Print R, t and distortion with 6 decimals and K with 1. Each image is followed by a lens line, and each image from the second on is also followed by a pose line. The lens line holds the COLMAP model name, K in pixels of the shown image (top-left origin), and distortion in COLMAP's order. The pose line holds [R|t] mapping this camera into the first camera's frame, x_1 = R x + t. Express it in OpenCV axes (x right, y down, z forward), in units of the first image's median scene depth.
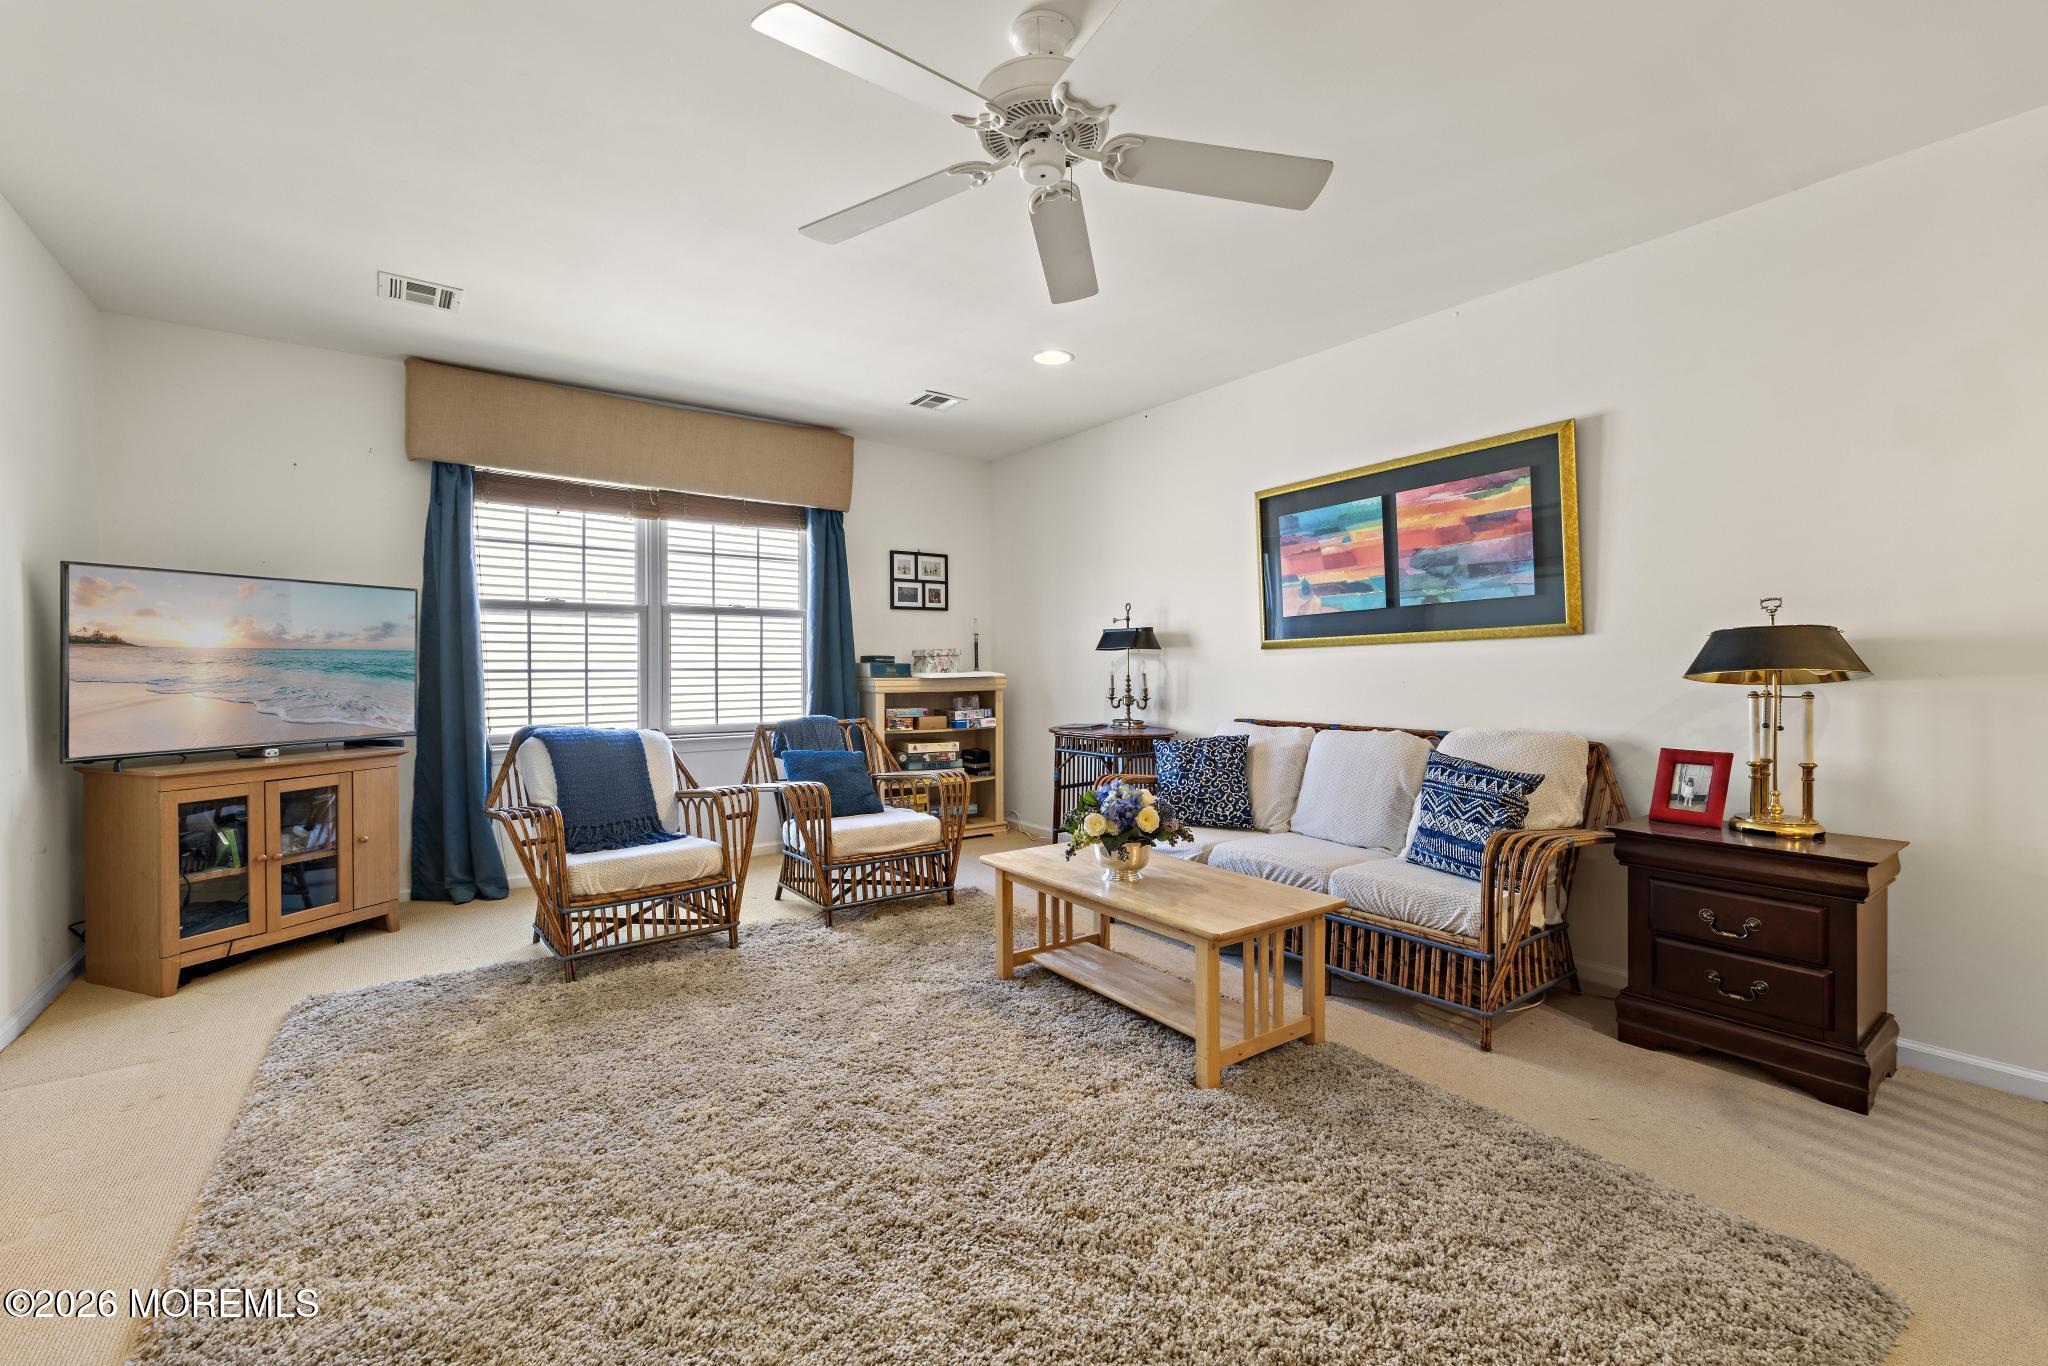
lens RADIAL K [[883.1, 0, 1019.2], [0, 883.1, 674.4], [0, 0, 1]] dist [0.003209, 0.000211]
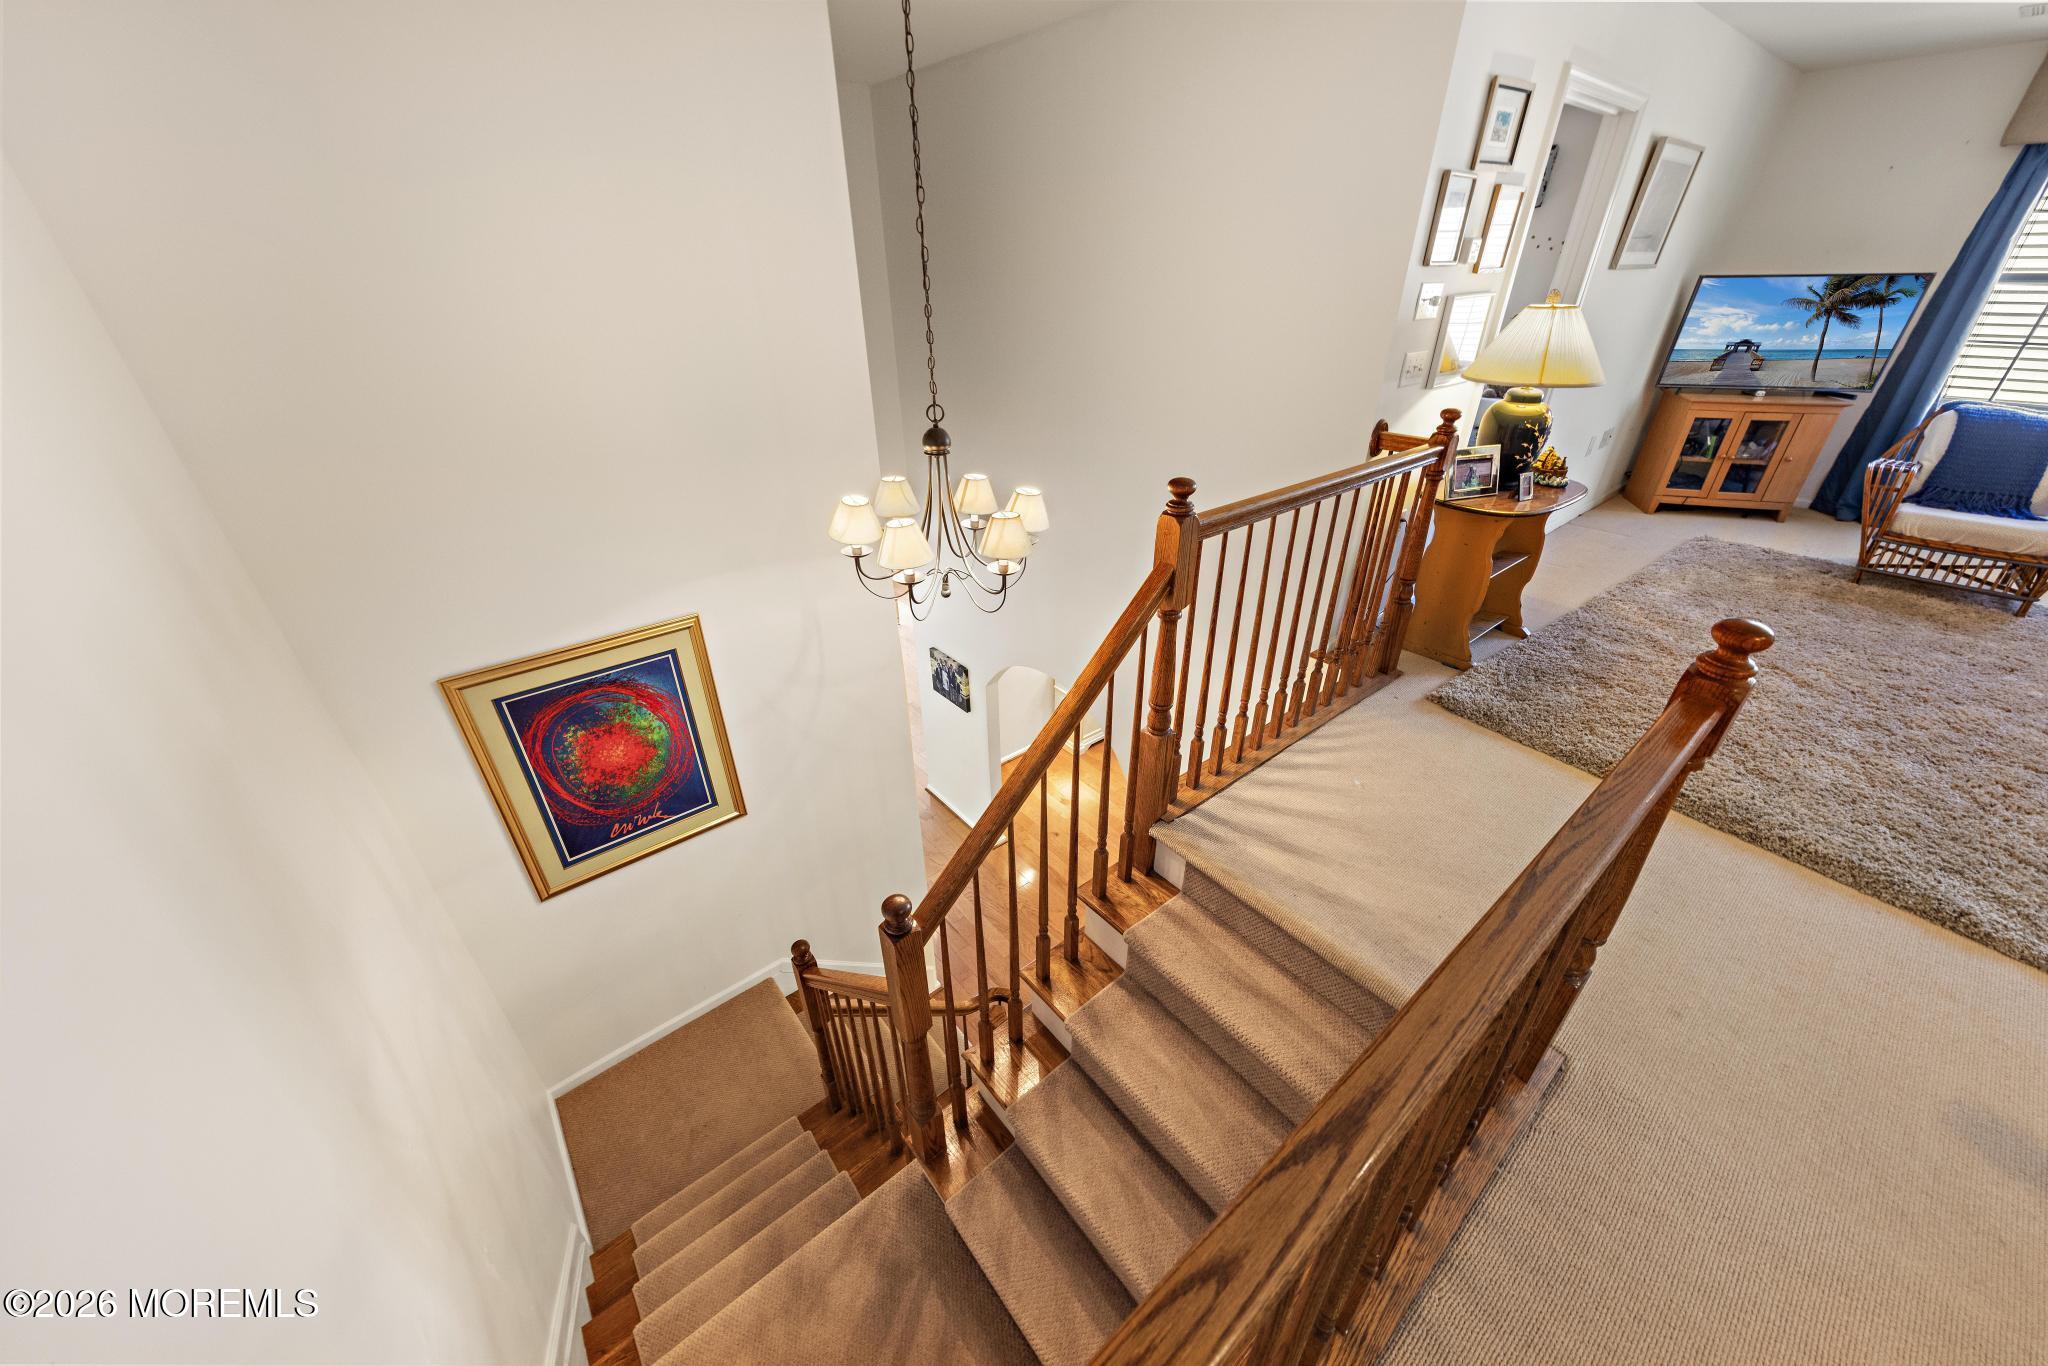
lens RADIAL K [[753.6, 0, 1025.6], [0, 753.6, 686.3], [0, 0, 1]] dist [0.001588, 0.000338]
pose [[0.076829, 0.501118, -0.861962, 0.599728], [-0.003862, 0.864660, 0.502342, -0.155905], [0.997037, -0.035266, 0.068366, -0.541363]]
